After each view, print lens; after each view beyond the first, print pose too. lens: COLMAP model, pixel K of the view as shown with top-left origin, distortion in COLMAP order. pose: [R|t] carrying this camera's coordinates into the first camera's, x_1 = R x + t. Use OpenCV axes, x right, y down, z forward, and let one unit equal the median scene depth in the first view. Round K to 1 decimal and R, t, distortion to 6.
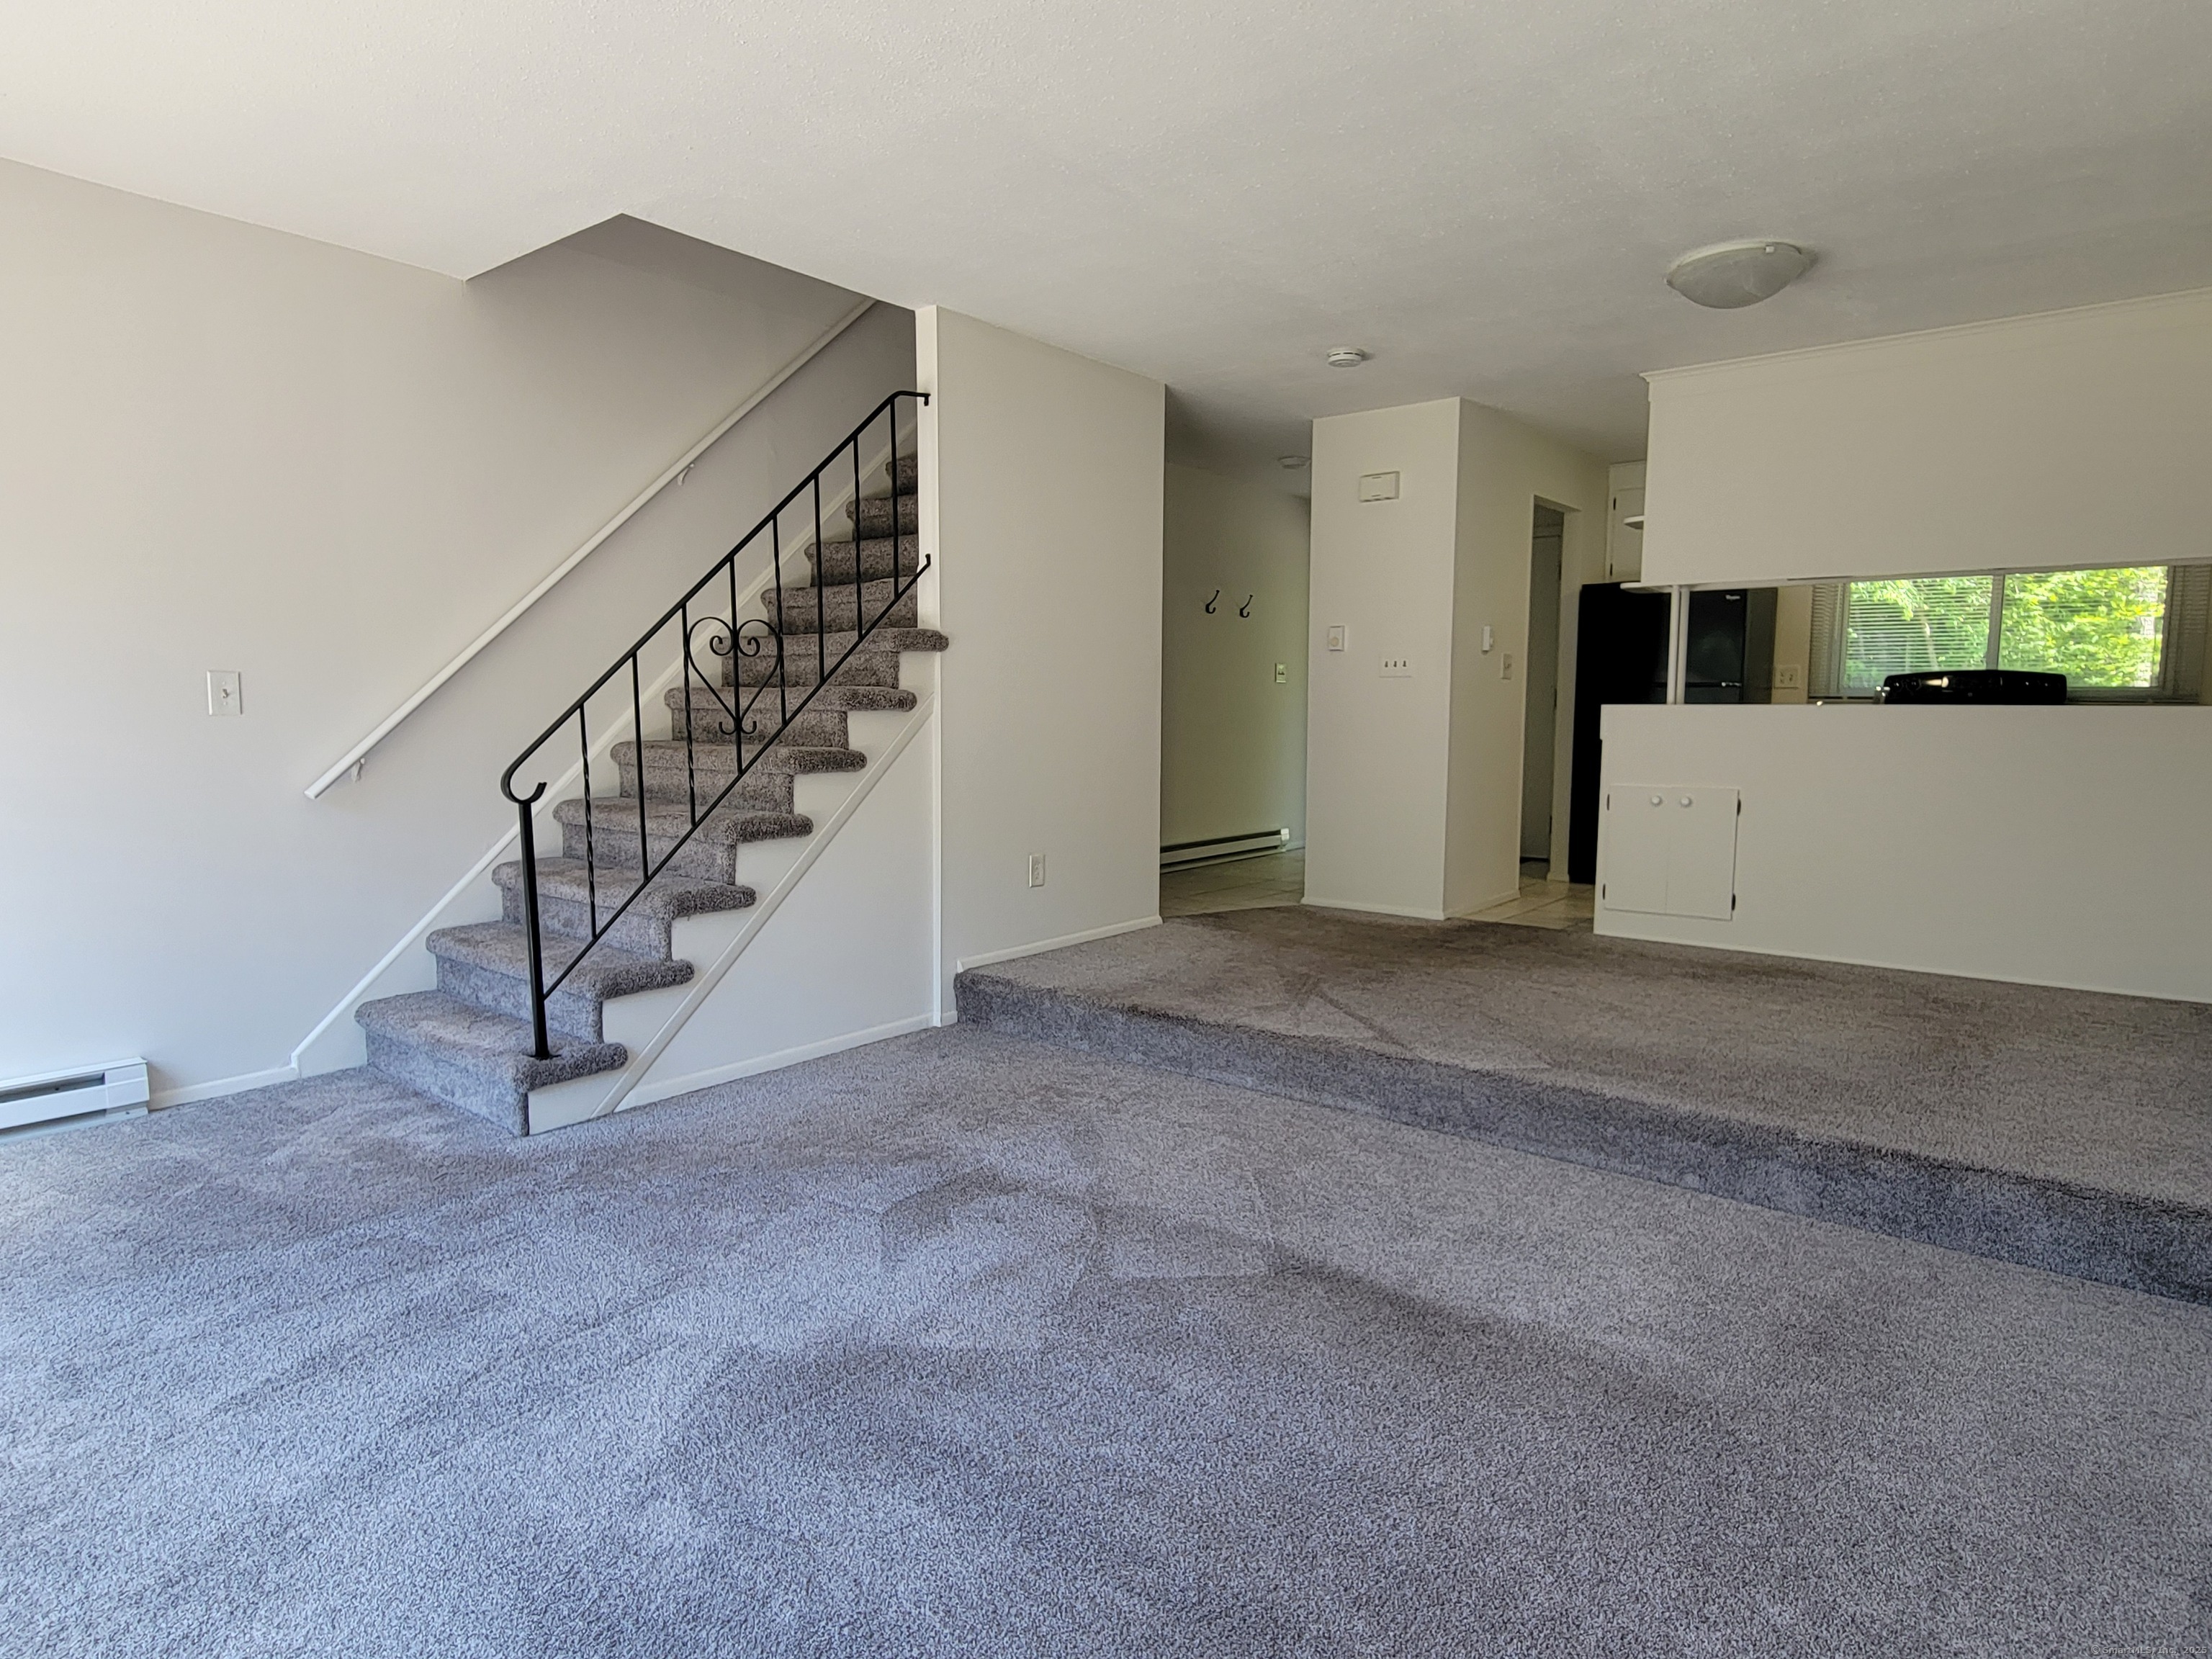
lens RADIAL K [[1226.7, 0, 1118.0], [0, 1226.7, 828.8], [0, 0, 1]] dist [0.015398, -0.007304]
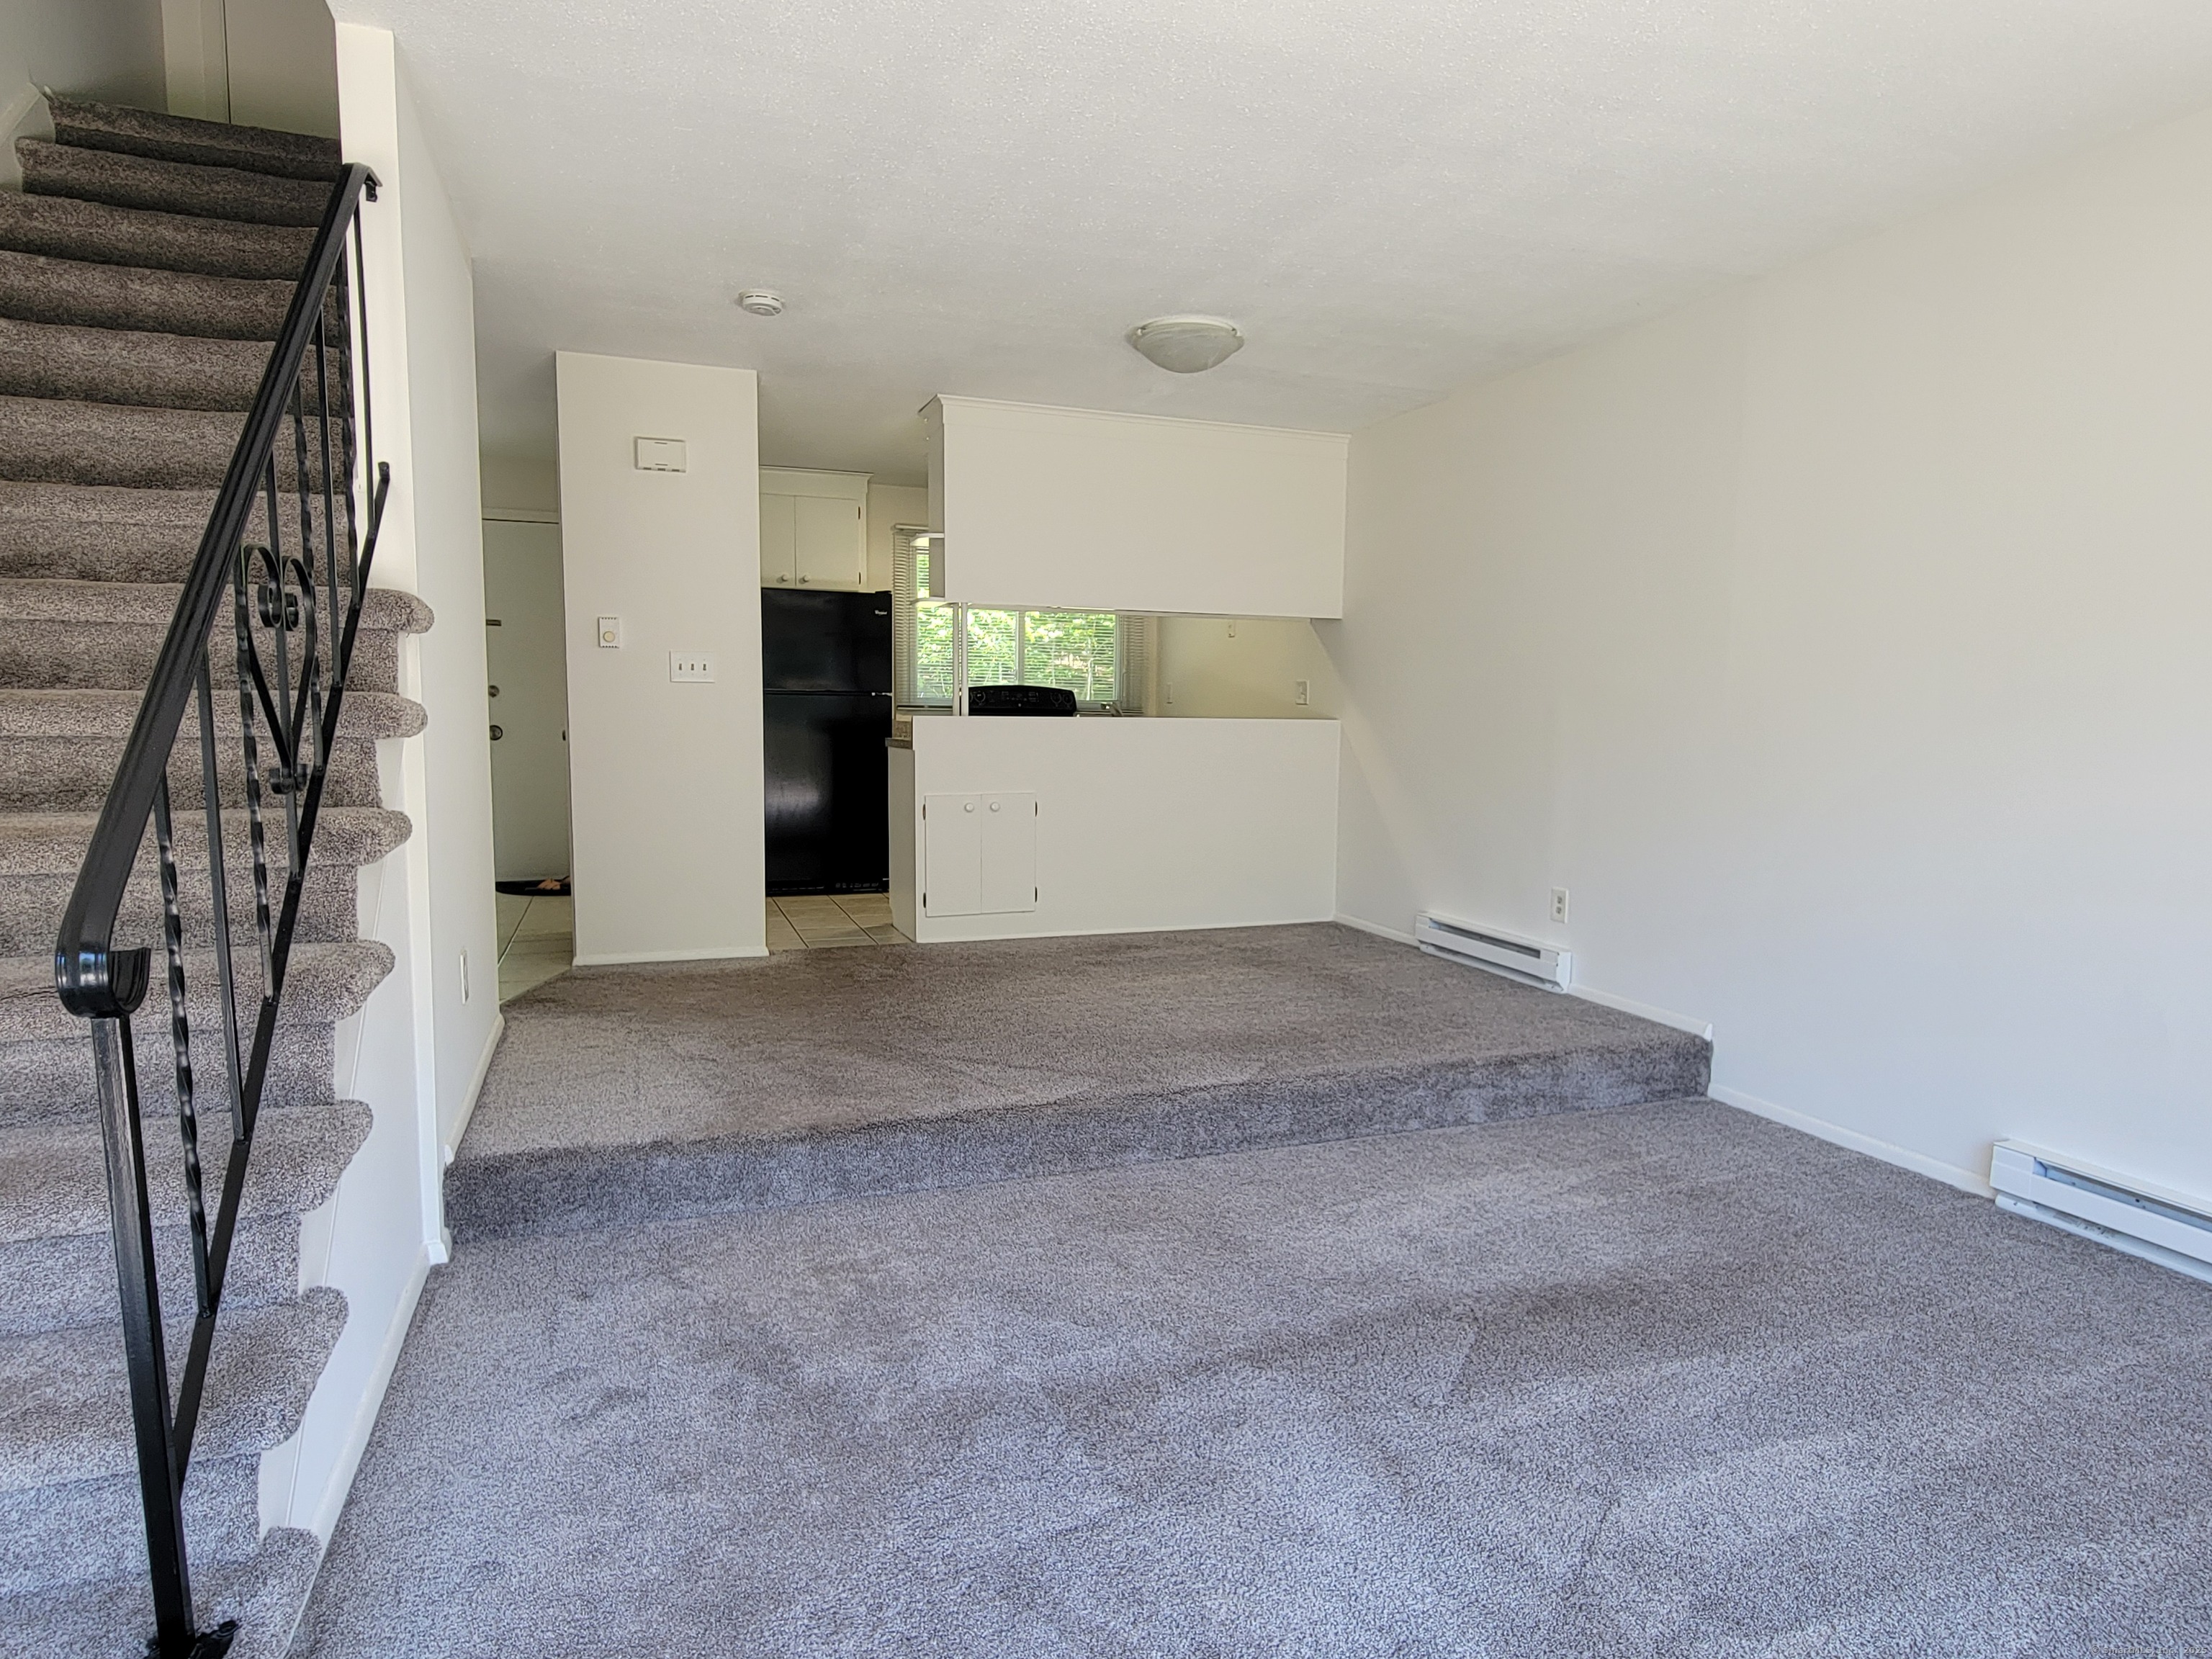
lens RADIAL K [[1226.7, 0, 1097.3], [0, 1226.7, 829.7], [0, 0, 1]] dist [0.015398, -0.007304]
pose [[0.540281, -0.077619, 0.837897, -0.349826], [0.073718, 0.996274, 0.044757, -0.039183], [-0.838249, 0.037587, 0.543990, 0.306027]]
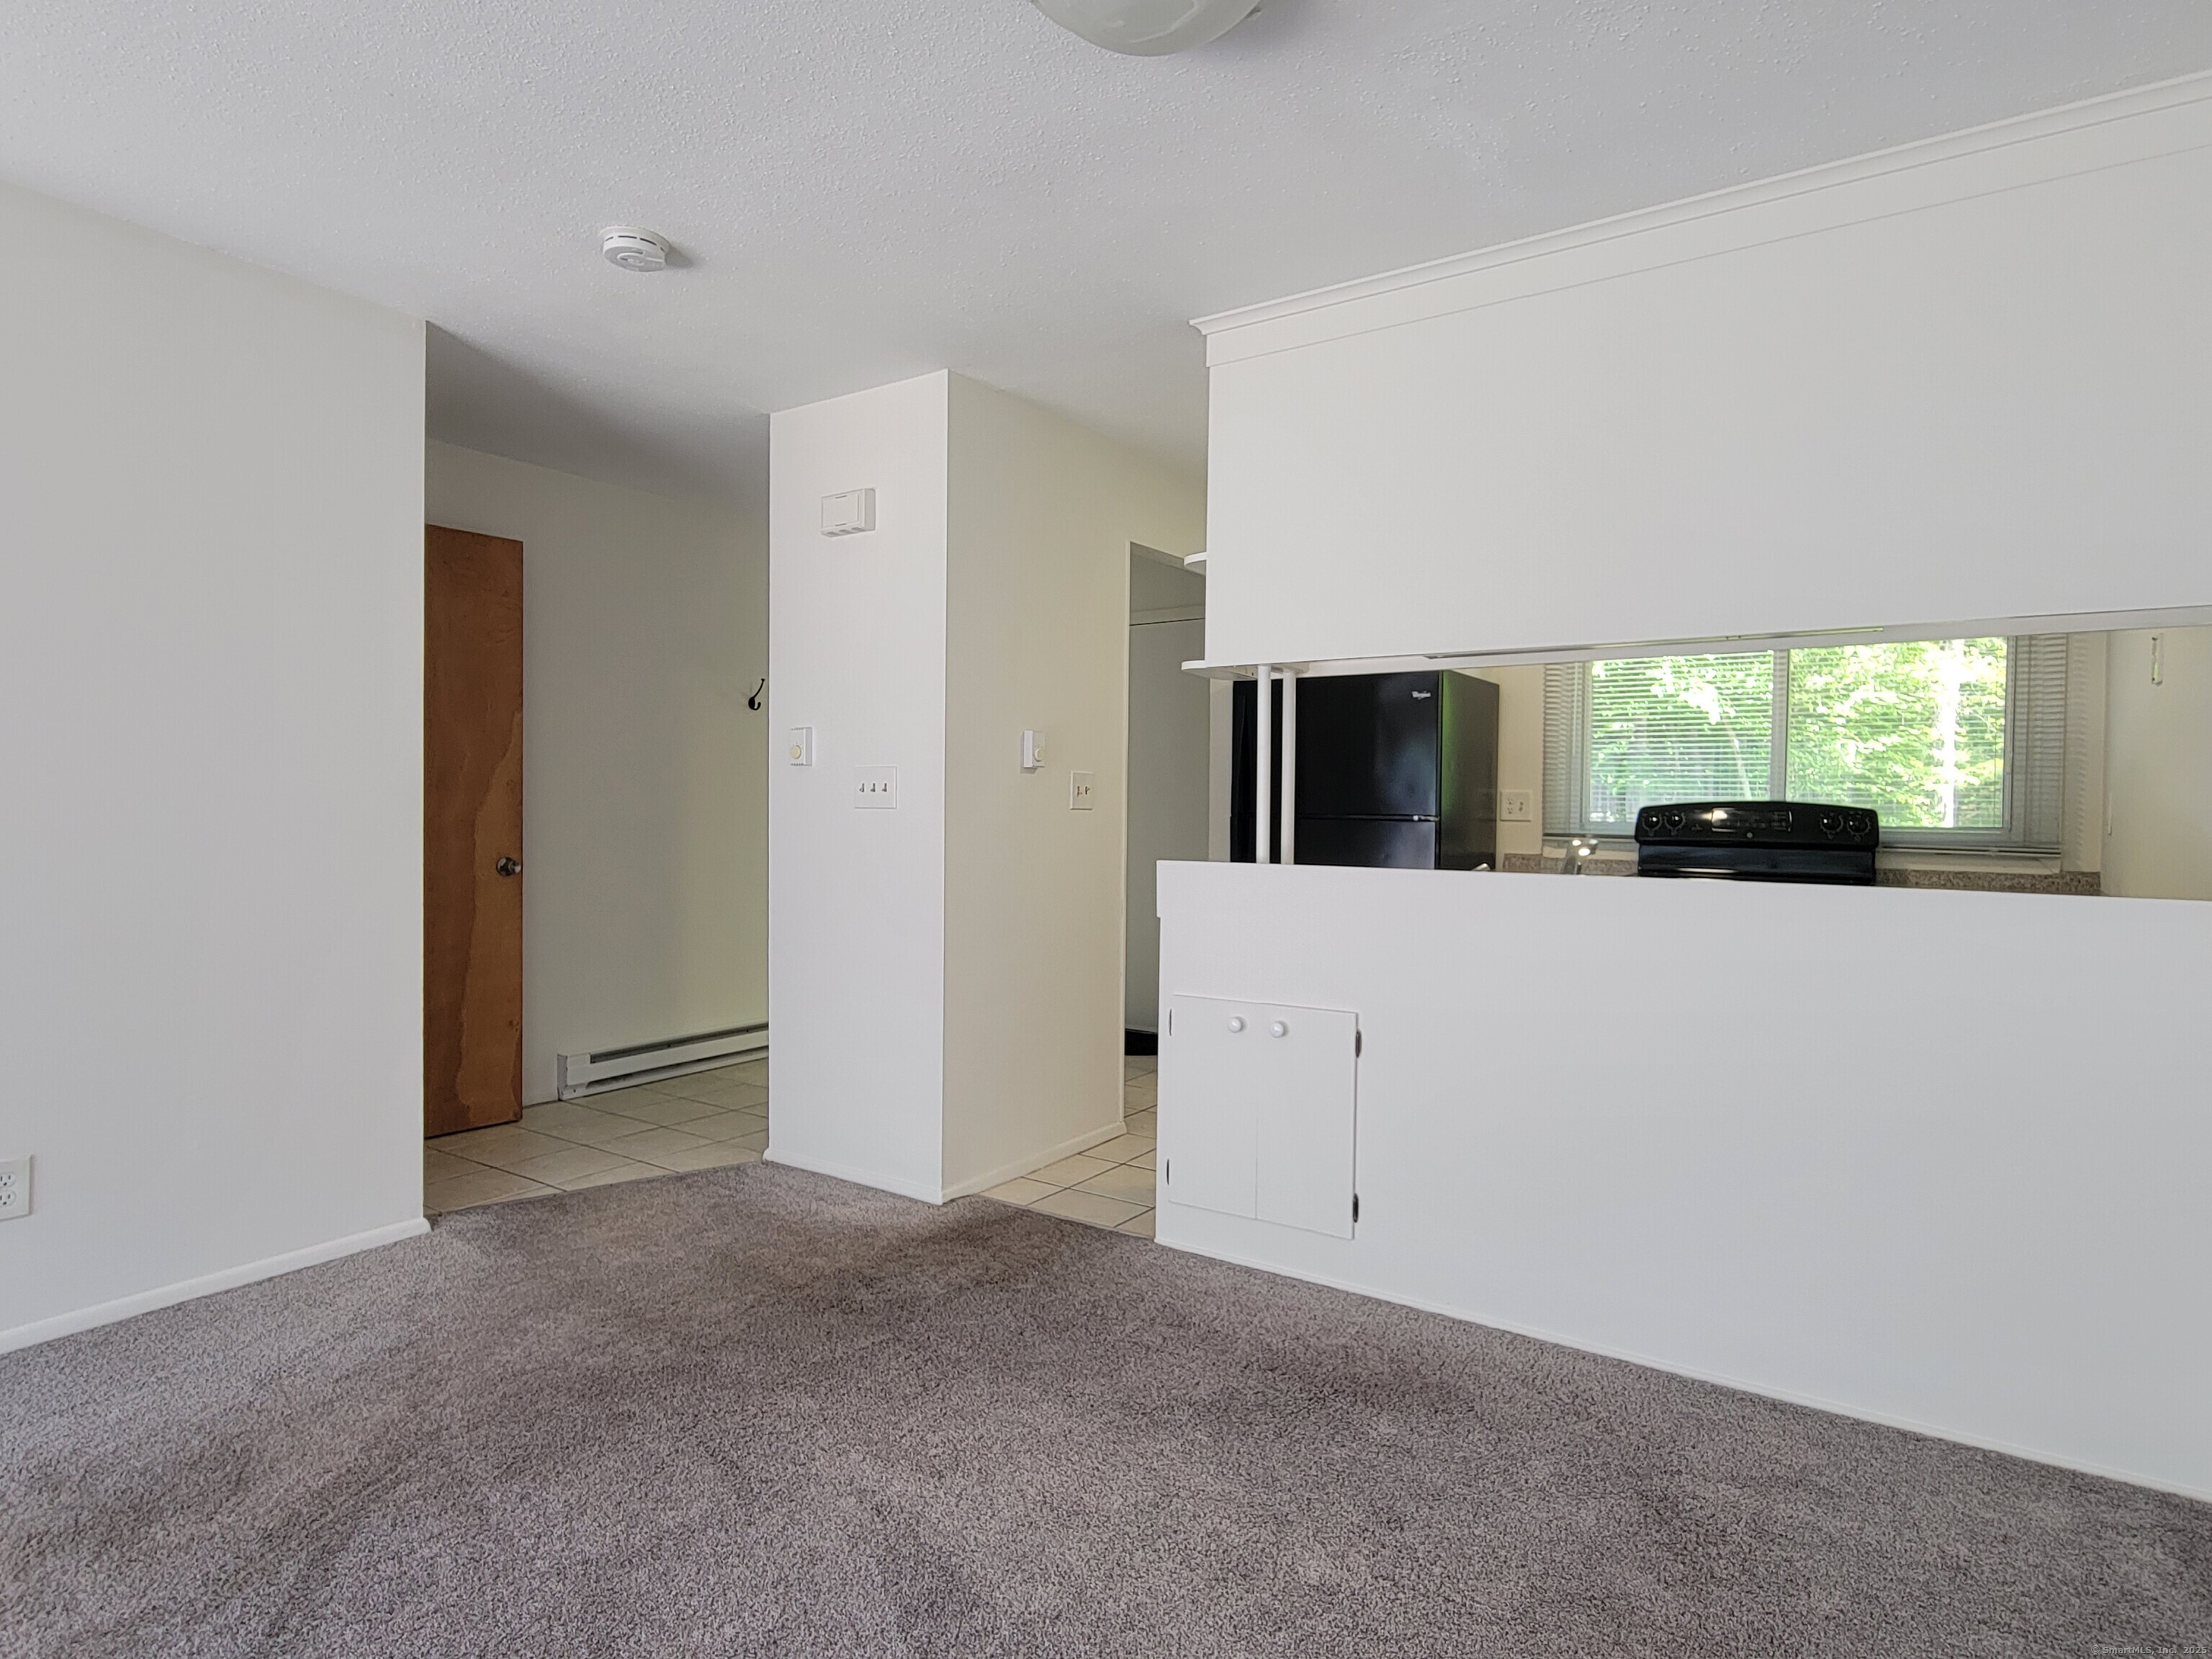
lens RADIAL K [[1226.7, 0, 1089.4], [0, 1226.7, 840.8], [0, 0, 1]] dist [0.015398, -0.007304]
pose [[0.996571, 0.004502, 0.082622, 0.286705], [0.001722, 0.997175, -0.075098, -0.060156], [-0.082726, 0.074983, 0.993747, 0.370636]]
